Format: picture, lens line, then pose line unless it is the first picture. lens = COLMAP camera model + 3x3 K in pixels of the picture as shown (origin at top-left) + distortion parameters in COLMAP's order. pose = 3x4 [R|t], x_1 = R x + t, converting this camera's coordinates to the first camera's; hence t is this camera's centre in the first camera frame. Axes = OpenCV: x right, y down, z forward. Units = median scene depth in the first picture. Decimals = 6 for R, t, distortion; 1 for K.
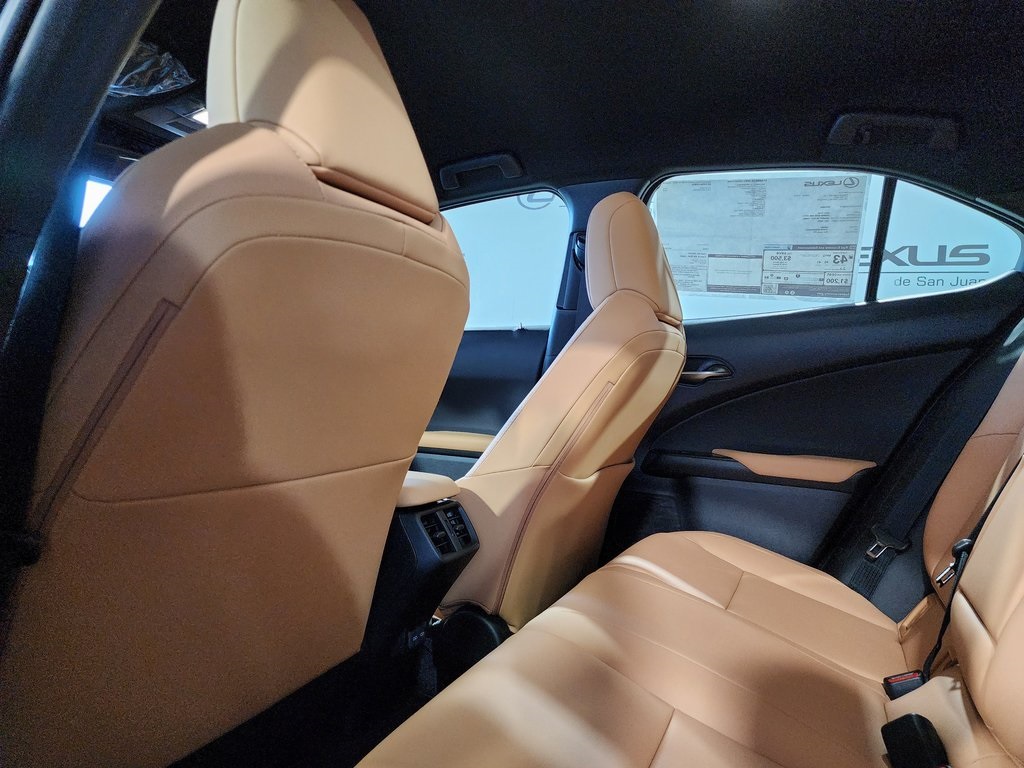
lens RADIAL K [[669.8, 0, 512.0], [0, 669.8, 384.0], [0, 0, 1]] dist [0.005875, -0.001614]
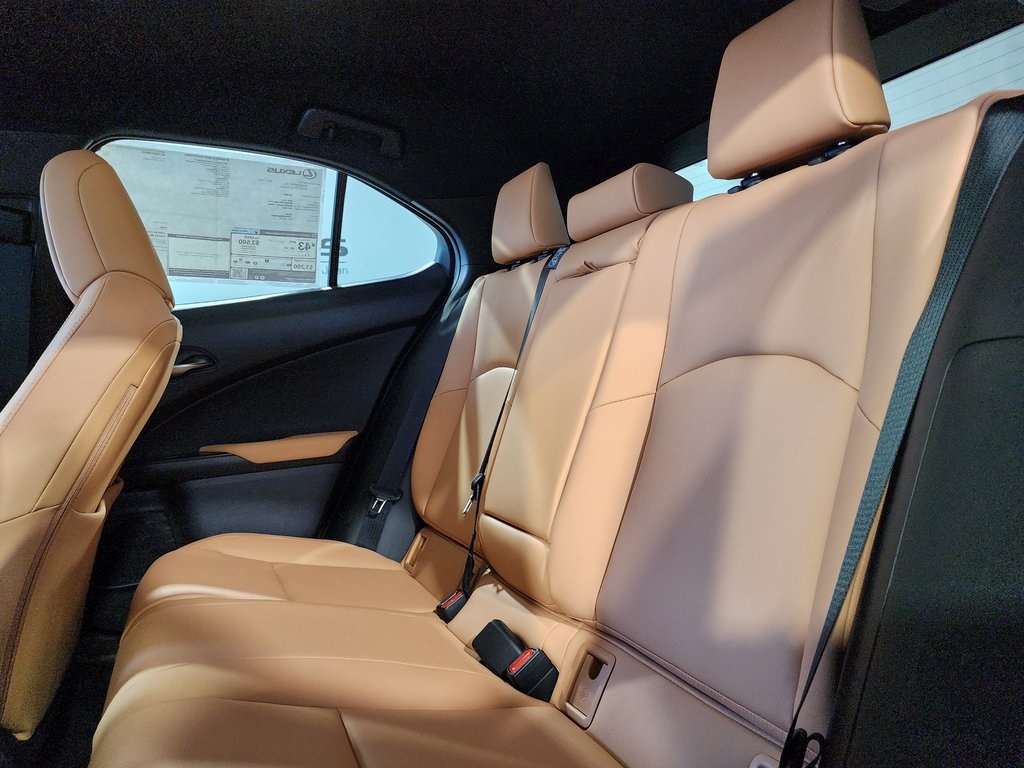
lens RADIAL K [[669.8, 0, 512.0], [0, 669.8, 384.0], [0, 0, 1]] dist [0.005875, -0.001614]
pose [[0.624090, -0.114526, 0.772913, -0.144684], [0.096992, 0.992904, 0.068806, -0.011892], [-0.775309, 0.032025, 0.630770, 0.089748]]
